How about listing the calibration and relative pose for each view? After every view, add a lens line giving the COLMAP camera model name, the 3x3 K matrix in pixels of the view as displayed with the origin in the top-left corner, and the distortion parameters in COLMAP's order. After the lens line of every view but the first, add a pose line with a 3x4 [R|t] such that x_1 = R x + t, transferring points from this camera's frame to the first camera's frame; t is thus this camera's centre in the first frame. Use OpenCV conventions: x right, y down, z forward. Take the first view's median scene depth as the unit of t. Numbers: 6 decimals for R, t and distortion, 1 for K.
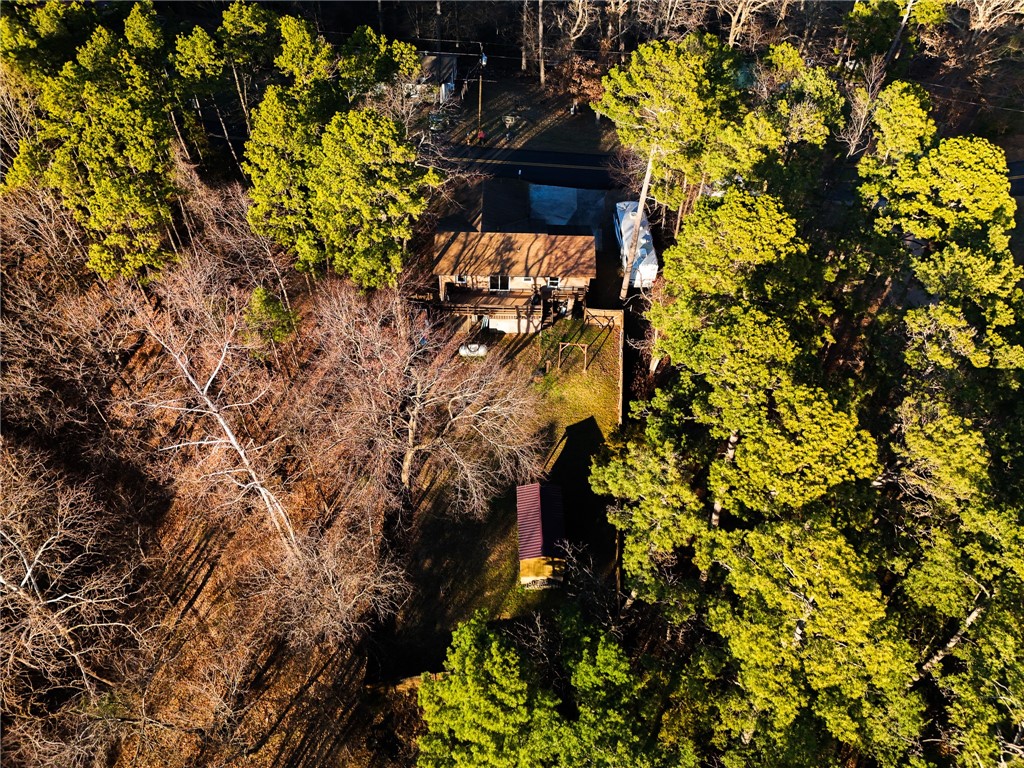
lens RADIAL K [[743.6, 0, 512.0], [0, 743.6, 384.0], [0, 0, 1]] dist [0.058038, -0.006760]
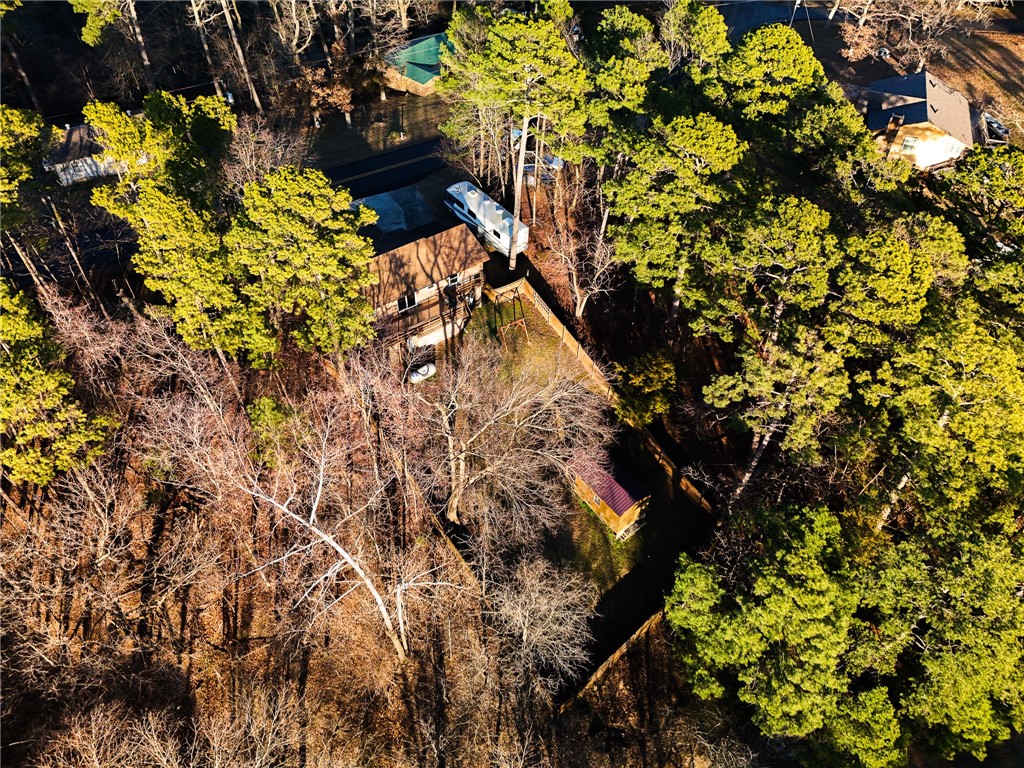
lens RADIAL K [[743.6, 0, 512.0], [0, 743.6, 384.0], [0, 0, 1]] dist [0.058038, -0.006760]
pose [[0.803979, -0.442885, 0.396826, -0.344298], [0.437973, 0.892400, 0.108635, -0.085999], [-0.402241, 0.086459, 0.911442, 0.067200]]
